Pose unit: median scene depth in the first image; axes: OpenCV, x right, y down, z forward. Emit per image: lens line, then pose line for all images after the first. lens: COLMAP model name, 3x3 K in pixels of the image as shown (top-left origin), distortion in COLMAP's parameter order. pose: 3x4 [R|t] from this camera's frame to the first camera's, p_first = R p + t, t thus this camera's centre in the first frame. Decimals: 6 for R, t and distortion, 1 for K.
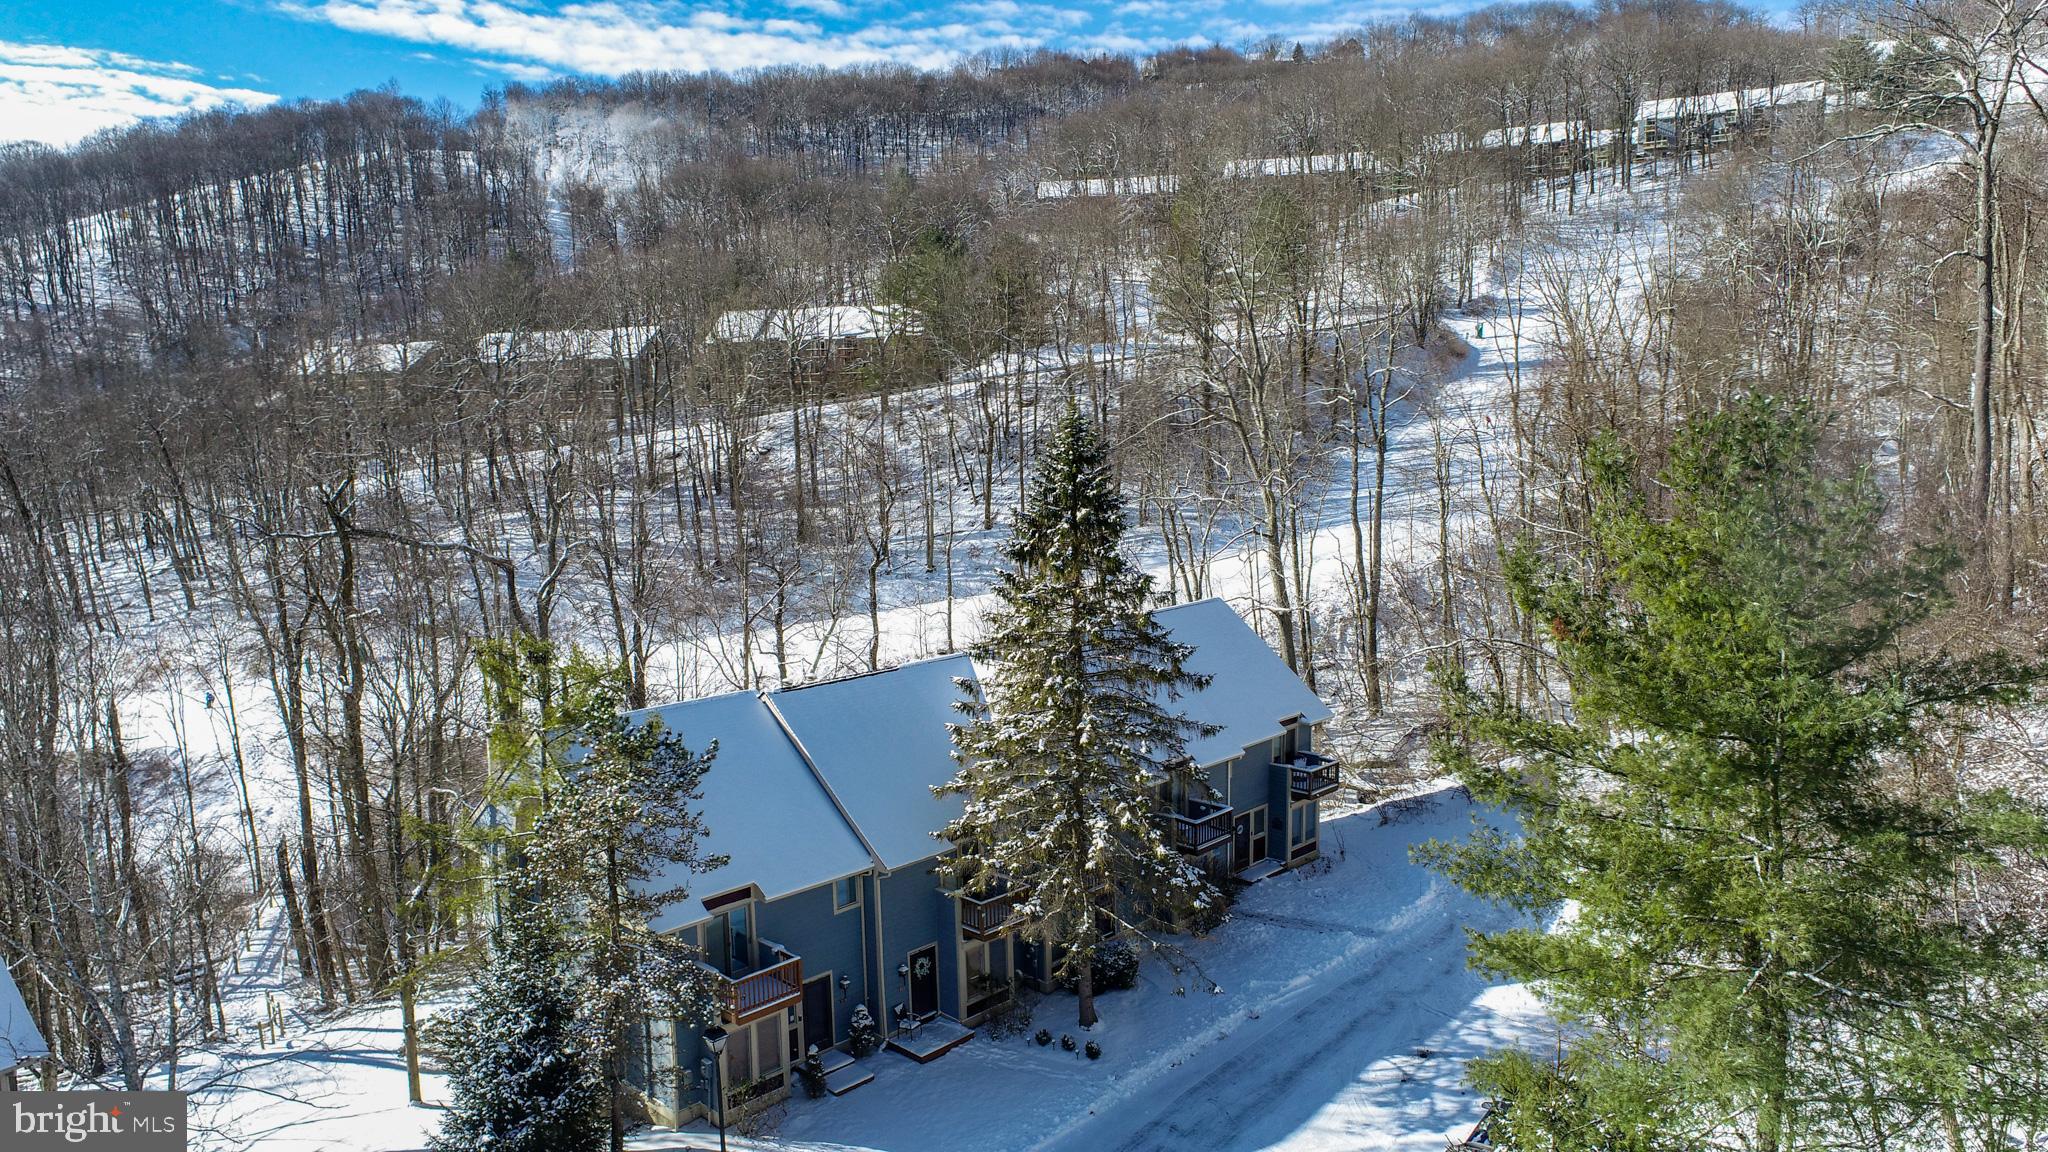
lens RADIAL K [[1385.9, 0, 1027.9], [0, 1385.9, 576.9], [0, 0, 1]] dist [-0.006280, 0.001146]
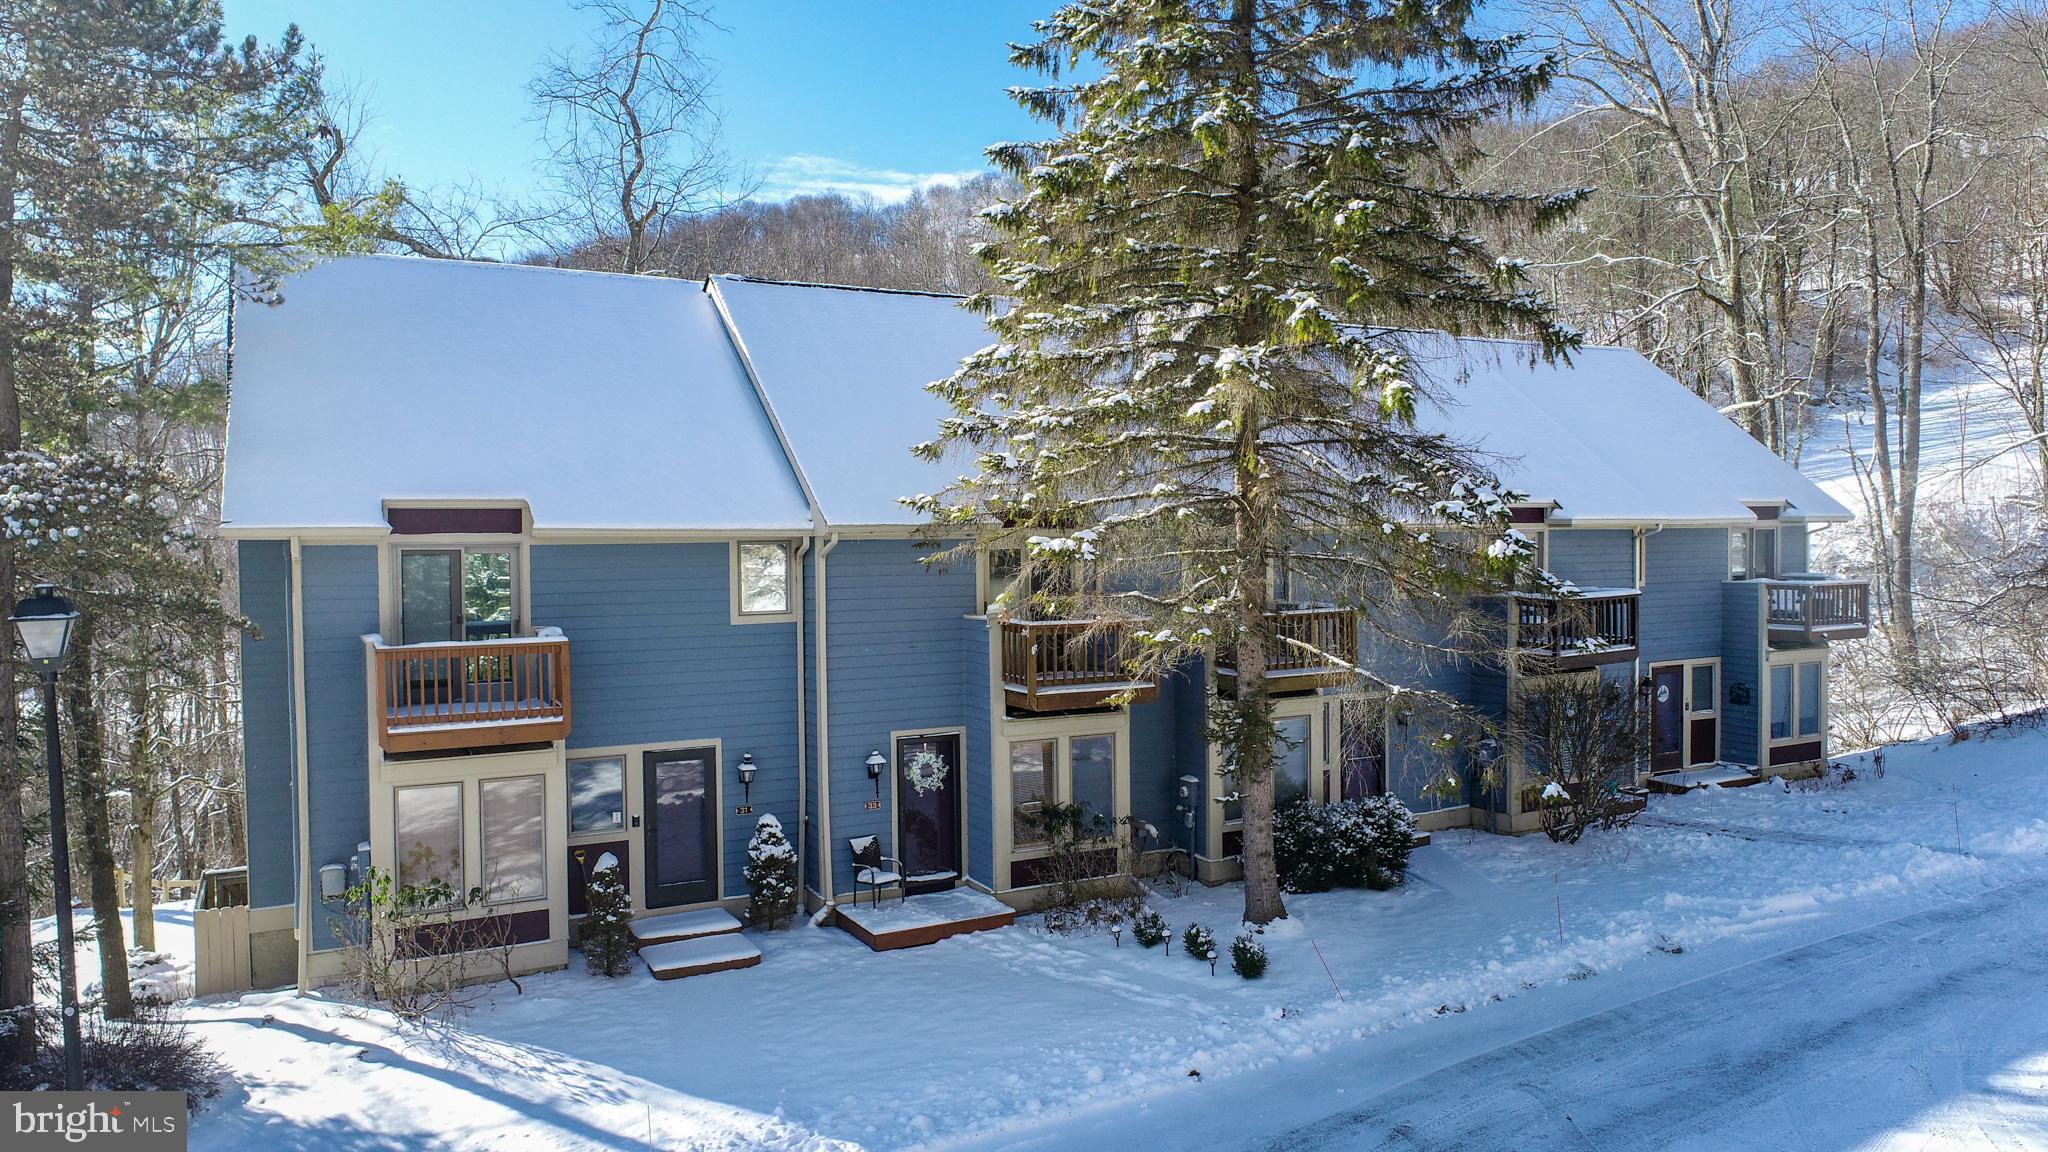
lens RADIAL K [[1385.9, 0, 1022.4], [0, 1385.9, 572.4], [0, 0, 1]] dist [-0.006280, 0.001146]
pose [[0.953211, 0.016167, -0.301874, 0.102154], [-0.043219, 0.995600, -0.083149, 0.251031], [0.299201, 0.092305, 0.949715, 0.540353]]
